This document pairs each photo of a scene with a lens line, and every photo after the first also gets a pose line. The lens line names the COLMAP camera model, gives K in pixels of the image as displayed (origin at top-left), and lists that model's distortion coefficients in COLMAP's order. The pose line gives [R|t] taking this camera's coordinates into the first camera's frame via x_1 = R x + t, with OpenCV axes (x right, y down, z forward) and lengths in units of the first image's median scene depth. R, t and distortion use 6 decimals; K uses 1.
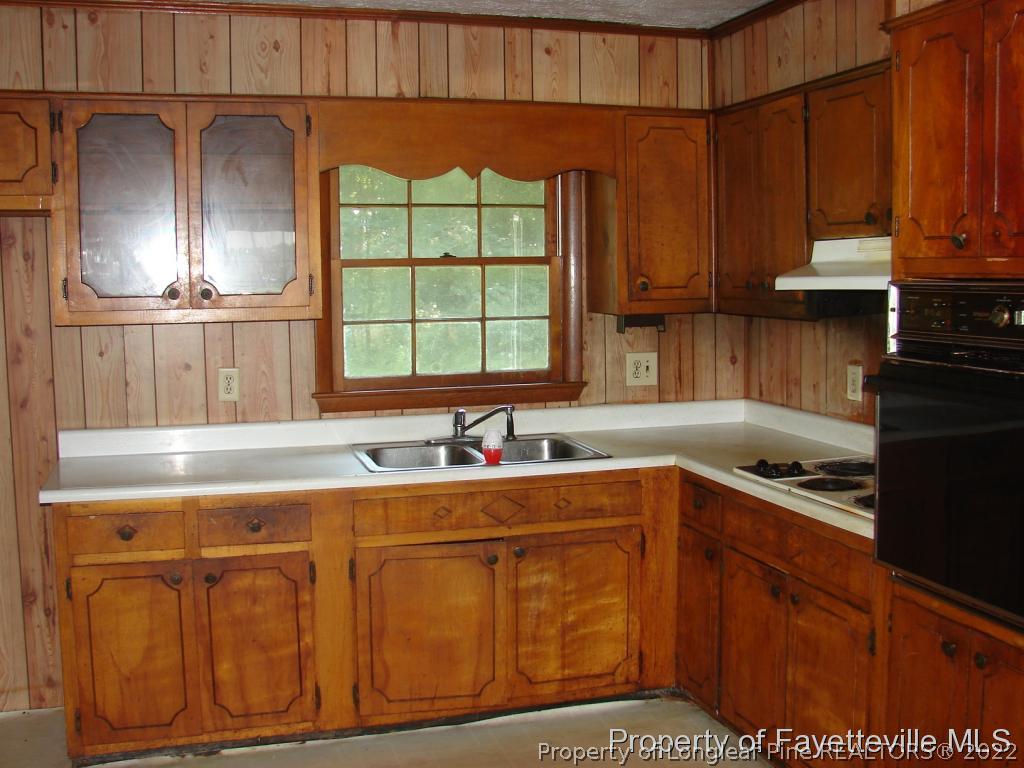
lens RADIAL K [[1103.7, 0, 527.2], [0, 1103.7, 384.4], [0, 0, 1]] dist [-0.170976, 0.025354]
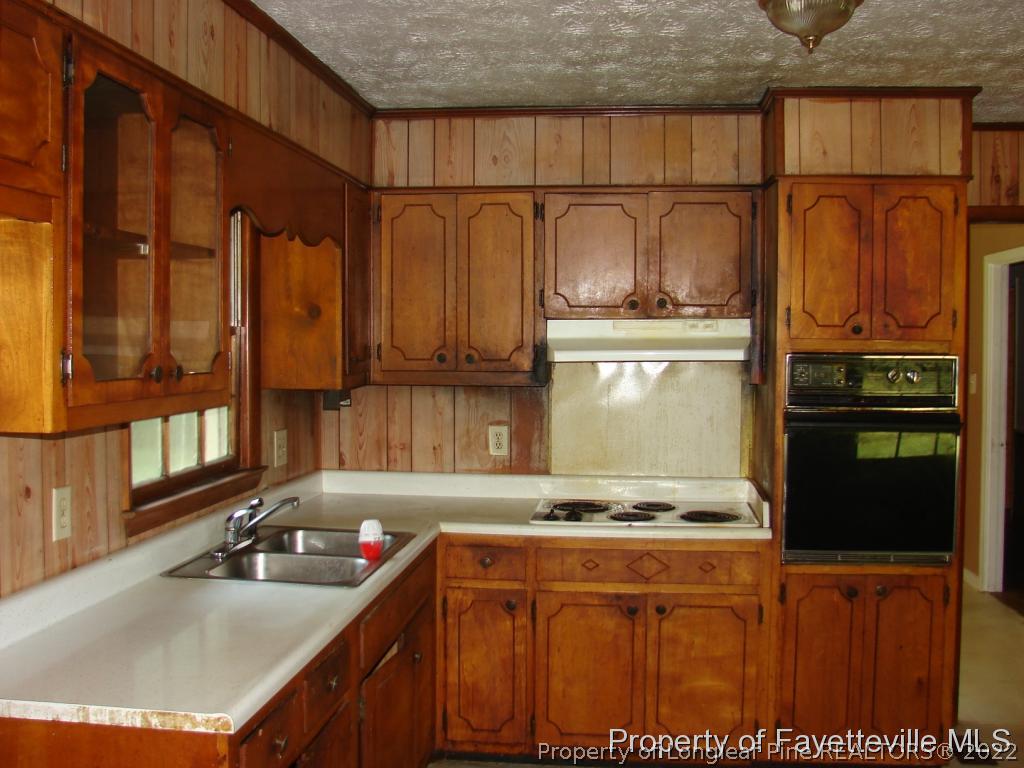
lens RADIAL K [[1103.7, 0, 527.2], [0, 1103.7, 384.4], [0, 0, 1]] dist [-0.170976, 0.025354]
pose [[0.399445, -0.022360, 0.916485, -0.801038], [0.081870, 0.996578, -0.011368, -0.047247], [-0.913094, 0.079573, 0.399909, 0.515864]]
